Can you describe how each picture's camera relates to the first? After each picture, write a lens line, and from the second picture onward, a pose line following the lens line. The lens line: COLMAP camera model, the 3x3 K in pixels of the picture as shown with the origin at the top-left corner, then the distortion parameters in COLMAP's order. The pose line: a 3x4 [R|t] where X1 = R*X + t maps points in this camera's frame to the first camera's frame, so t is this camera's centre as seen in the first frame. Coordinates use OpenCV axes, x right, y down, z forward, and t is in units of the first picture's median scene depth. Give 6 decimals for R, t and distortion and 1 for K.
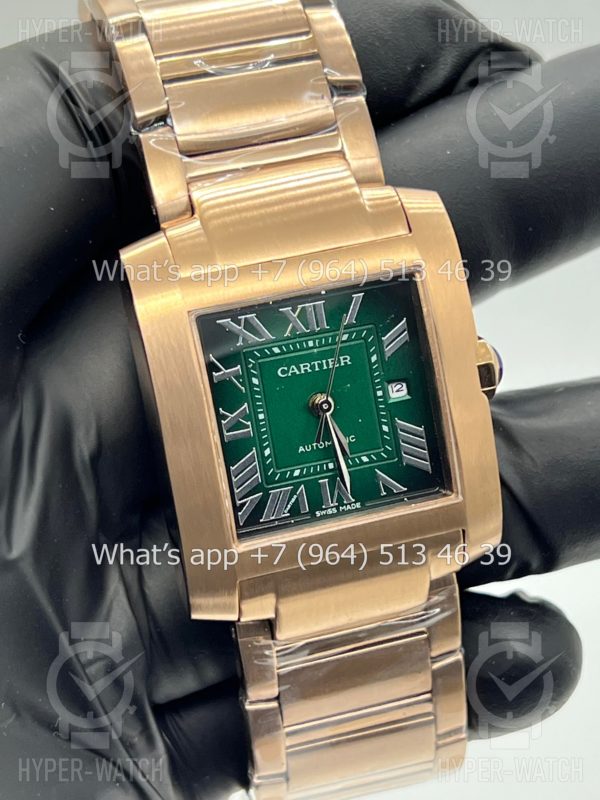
lens RADIAL K [[1779.1, 0, 295.8], [0, 1779.1, 405.0], [0, 0, 1]] dist [0.188135, 0.000000]
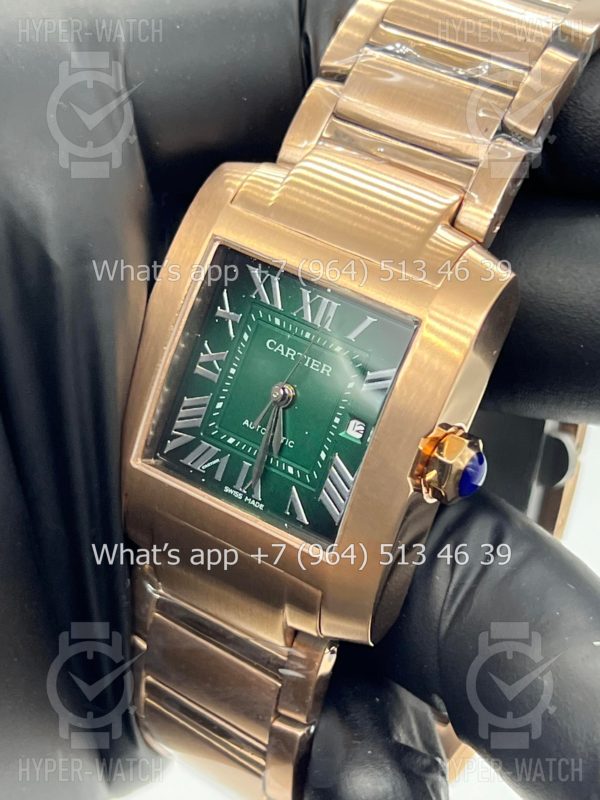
lens RADIAL K [[1779.1, 0, 301.3], [0, 1779.1, 402.3], [0, 0, 1]] dist [0.188135, 0.000000]
pose [[0.602541, 0.502784, -0.619800, 0.612269], [-0.537850, 0.829574, 0.150080, -0.145012], [0.589628, 0.242930, 0.770275, 0.266262]]
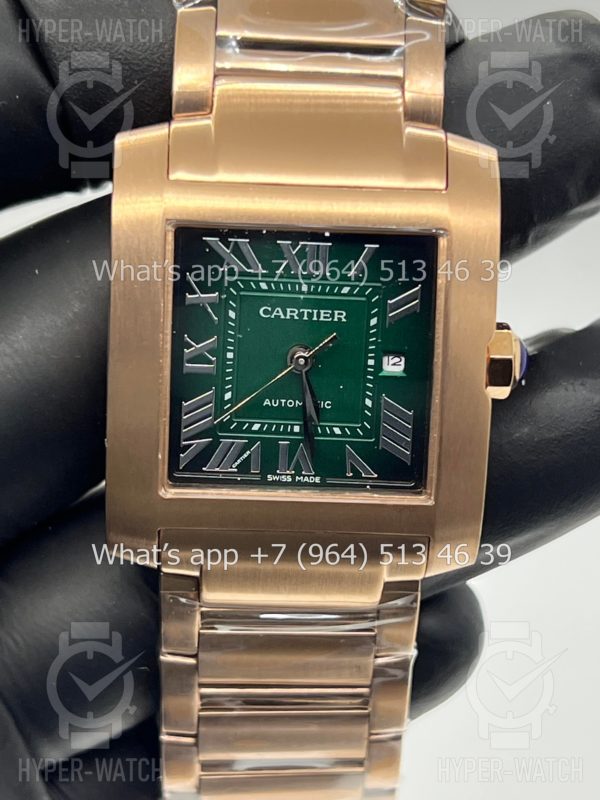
lens RADIAL K [[1779.1, 0, 301.4], [0, 1779.1, 420.1], [0, 0, 1]] dist [0.188135, 0.000000]
pose [[0.955015, 0.248623, -0.161658, 0.162757], [-0.237774, 0.967714, 0.083622, -0.043970], [0.177229, -0.041423, 0.983298, 0.135731]]
